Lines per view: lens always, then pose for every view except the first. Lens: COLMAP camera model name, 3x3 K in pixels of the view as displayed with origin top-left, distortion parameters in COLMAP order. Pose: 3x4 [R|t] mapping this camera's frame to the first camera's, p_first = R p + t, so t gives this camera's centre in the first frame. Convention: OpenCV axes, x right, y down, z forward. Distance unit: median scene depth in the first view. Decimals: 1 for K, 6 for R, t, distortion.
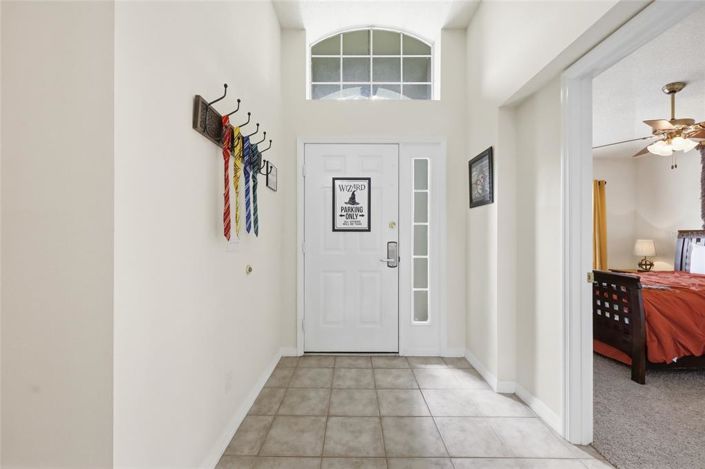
lens RADIAL K [[288.3, 0, 351.3], [0, 288.3, 235.5], [0, 0, 1]] dist [0.000953, 0.000064]
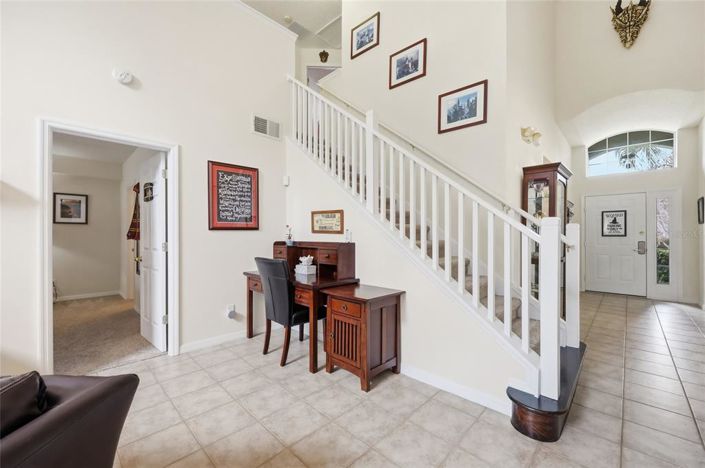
lens RADIAL K [[288.3, 0, 347.3], [0, 288.3, 234.2], [0, 0, 1]] dist [0.000953, 0.000064]
pose [[0.718717, -0.002049, -0.695300, 0.066838], [0.005649, 0.999980, 0.002893, -0.045865], [0.695280, -0.006007, 0.718714, -1.885456]]
